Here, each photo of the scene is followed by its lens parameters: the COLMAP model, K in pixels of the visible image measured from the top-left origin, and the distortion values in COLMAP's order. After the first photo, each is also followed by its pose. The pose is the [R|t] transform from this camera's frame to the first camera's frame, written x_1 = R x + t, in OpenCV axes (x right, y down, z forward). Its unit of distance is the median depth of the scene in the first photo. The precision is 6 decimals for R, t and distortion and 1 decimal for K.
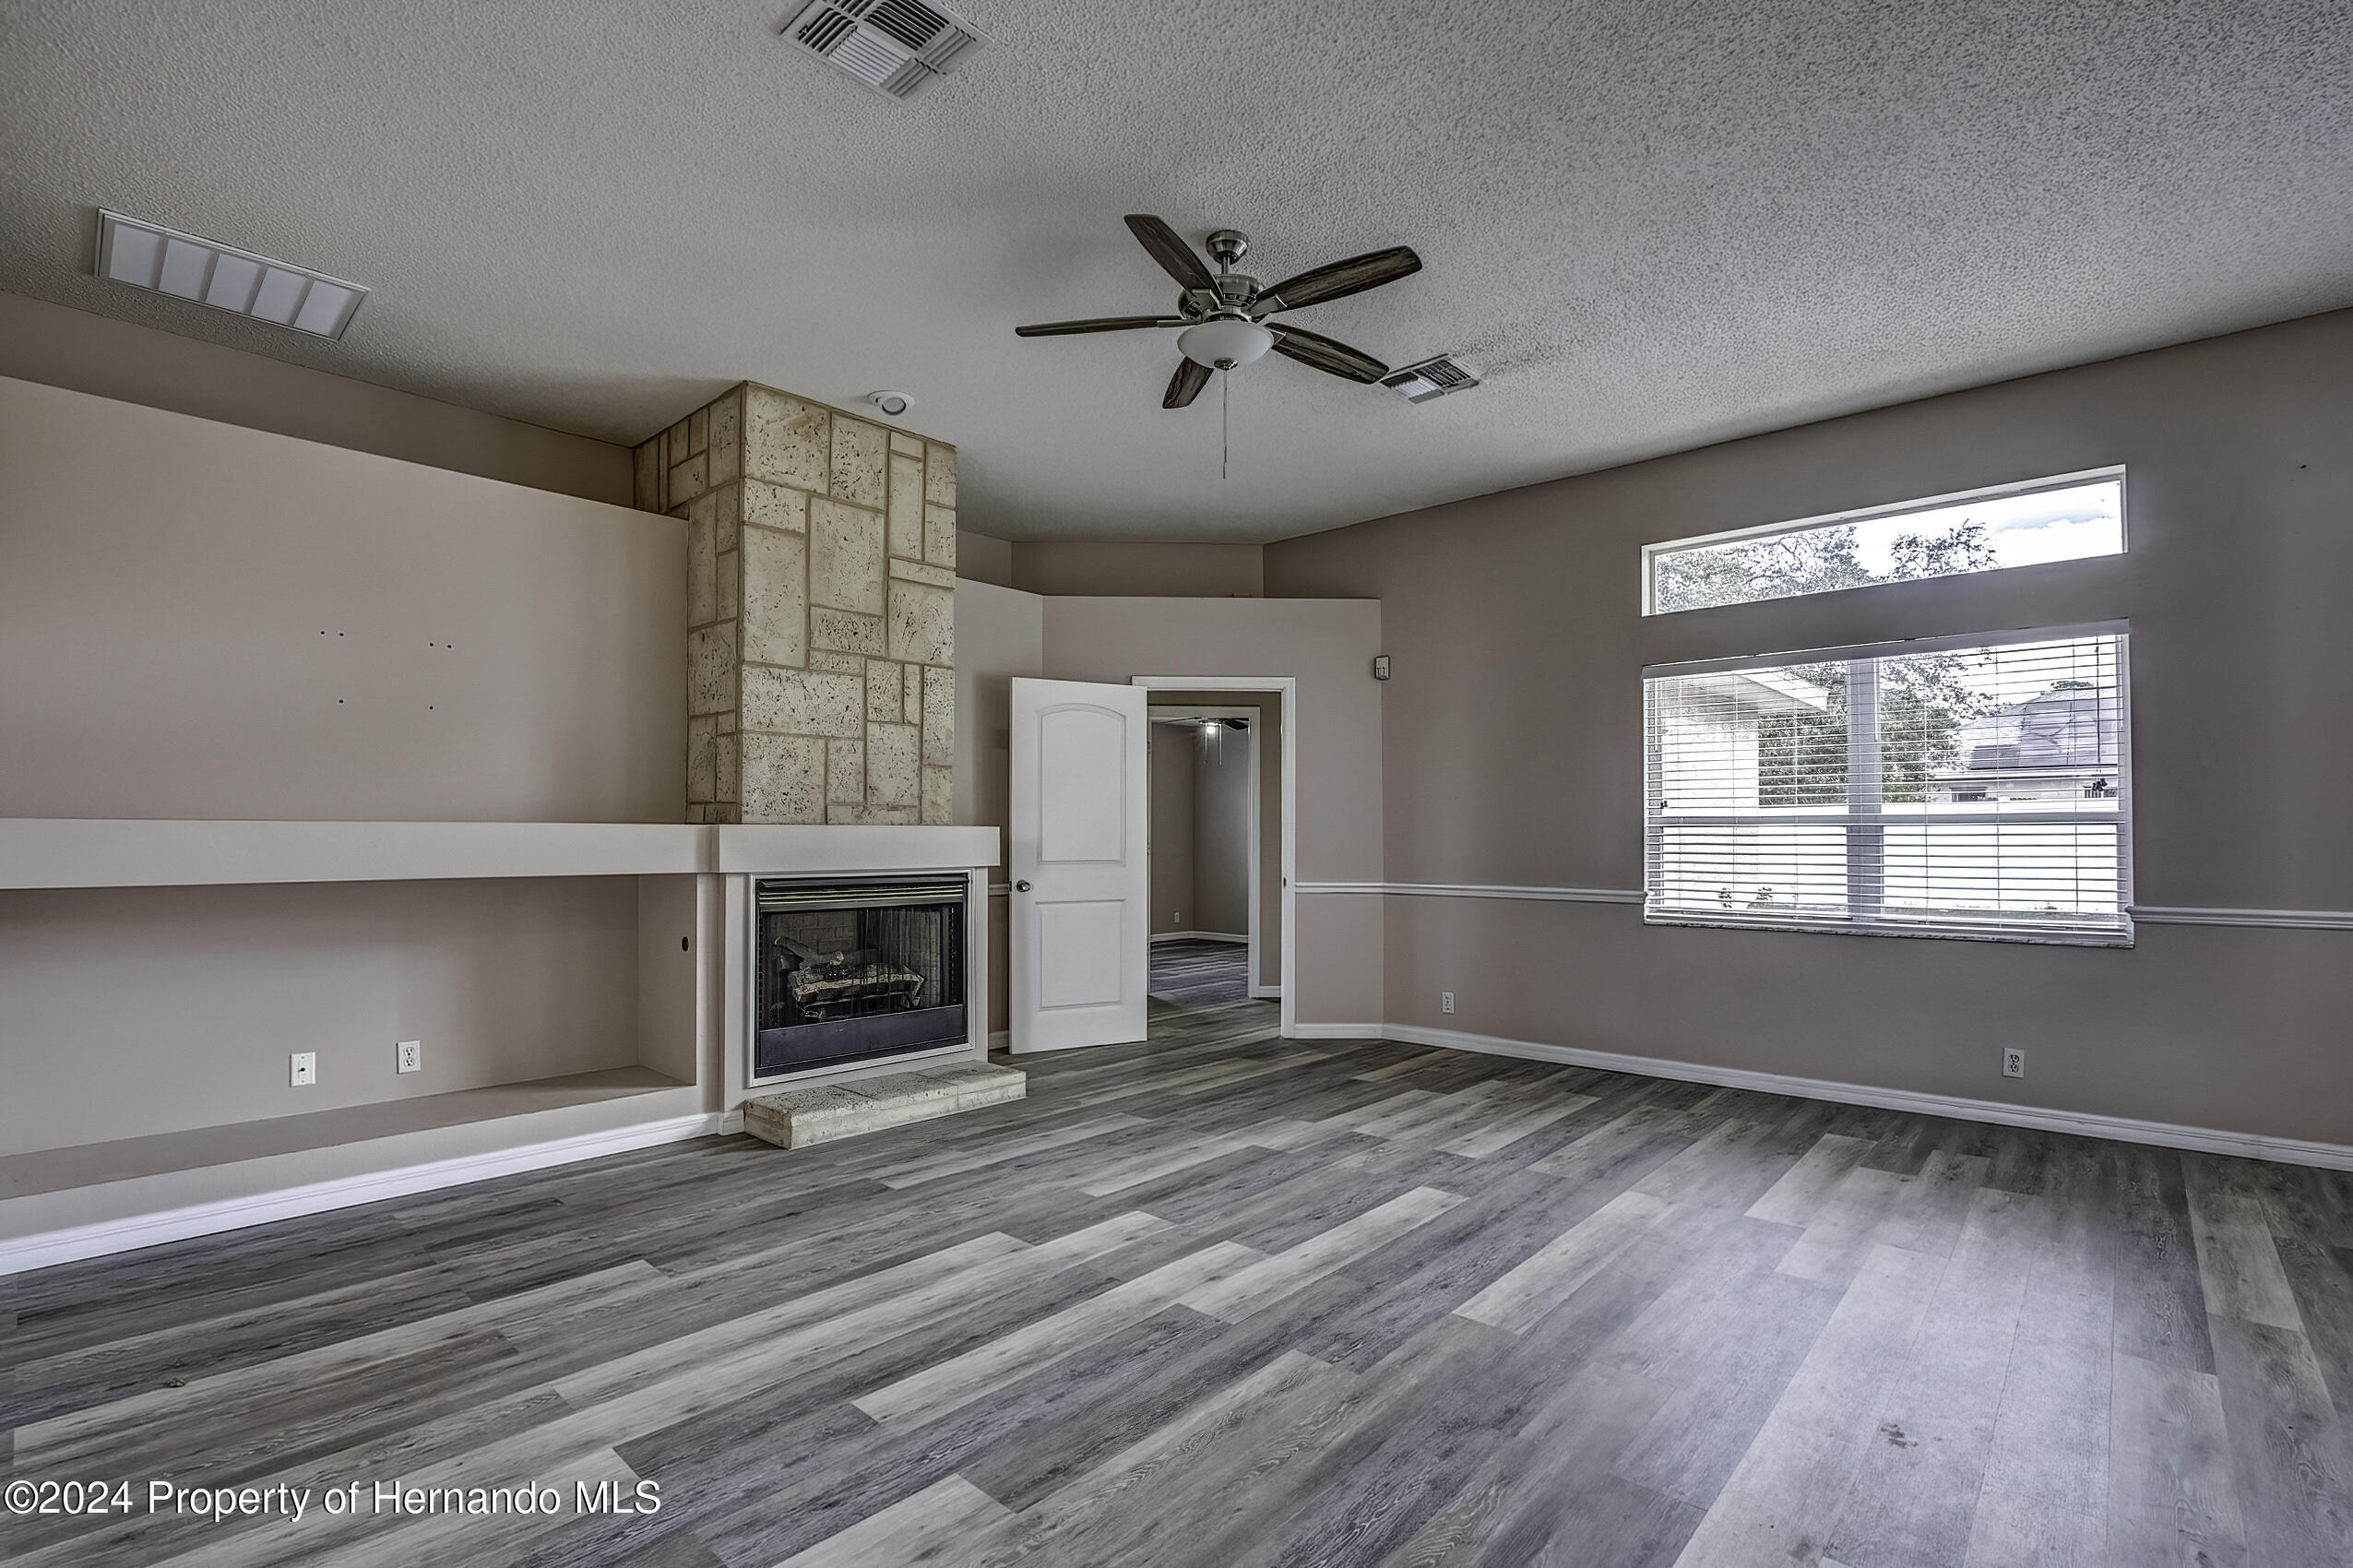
lens RADIAL K [[1044.7, 0, 1195.0], [0, 1044.7, 819.5], [0, 0, 1]] dist [-0.036344, 0.005857]
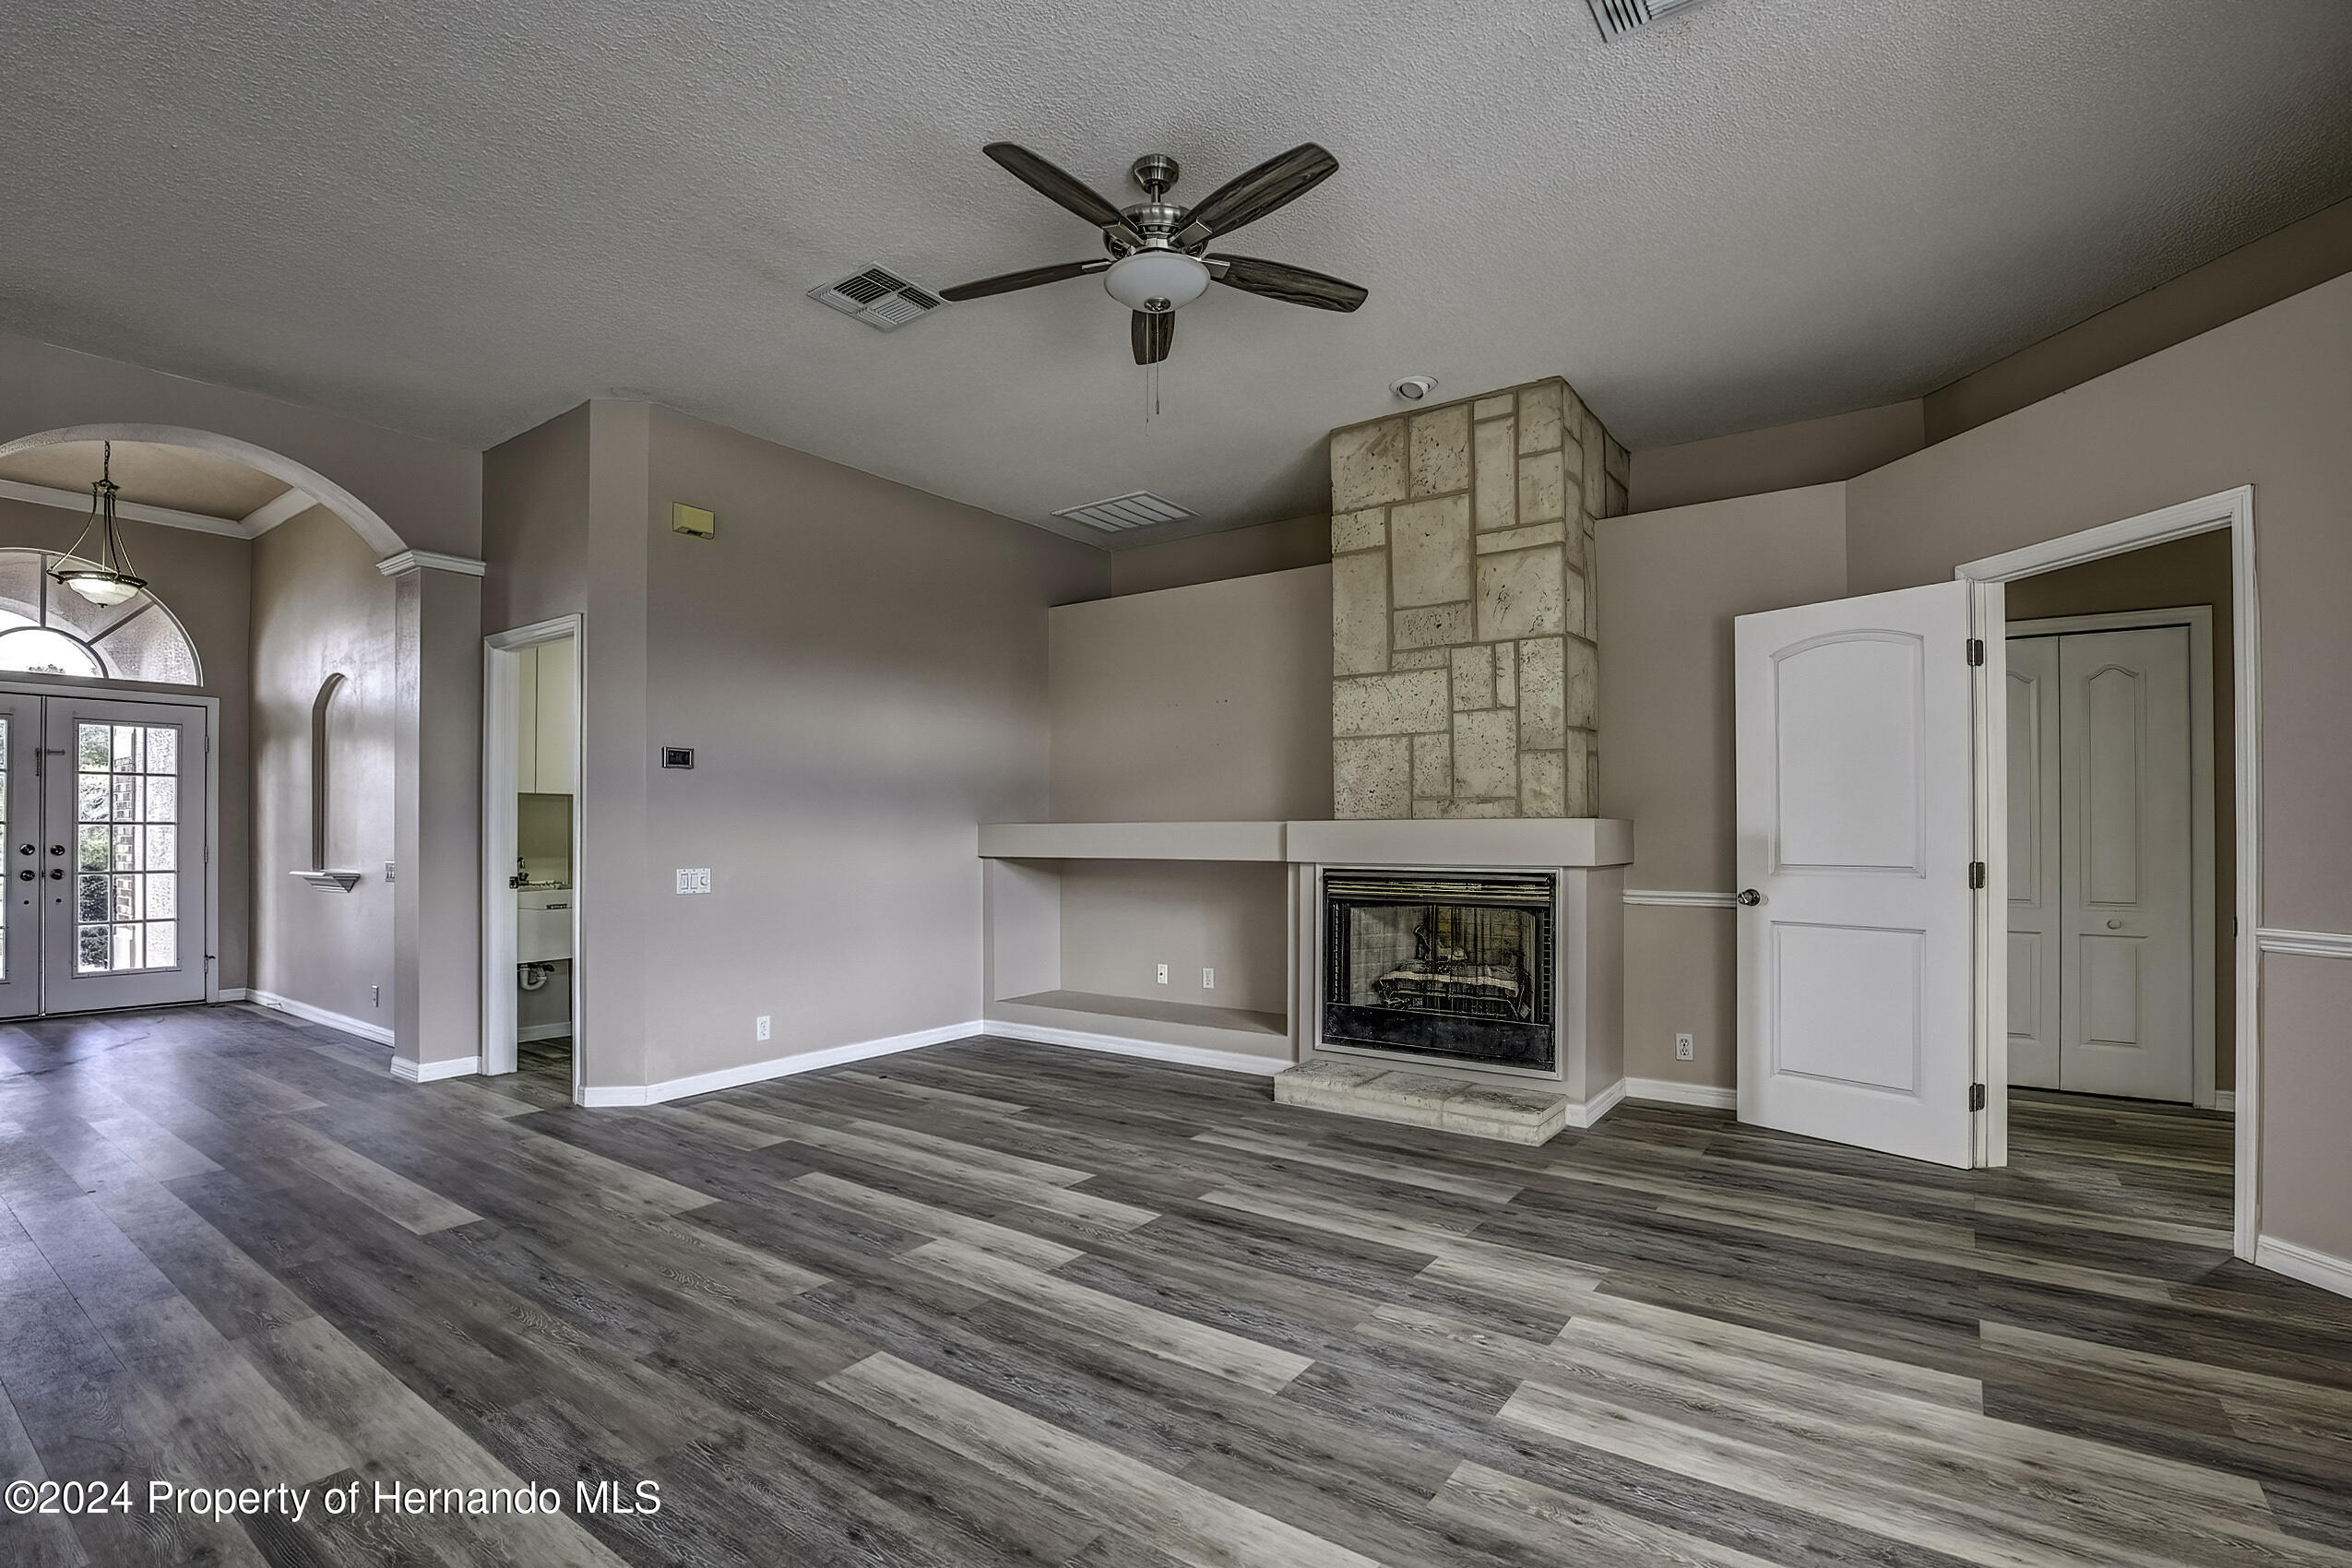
lens RADIAL K [[1076.1, 0, 1161.2], [0, 1076.1, 821.4], [0, 0, 1]] dist [-0.032223, 0.001644]
pose [[0.114788, -0.010707, -0.993332, 0.724532], [0.017659, 0.999806, -0.008736, 0.012602], [0.993233, -0.016539, 0.114955, 0.681910]]
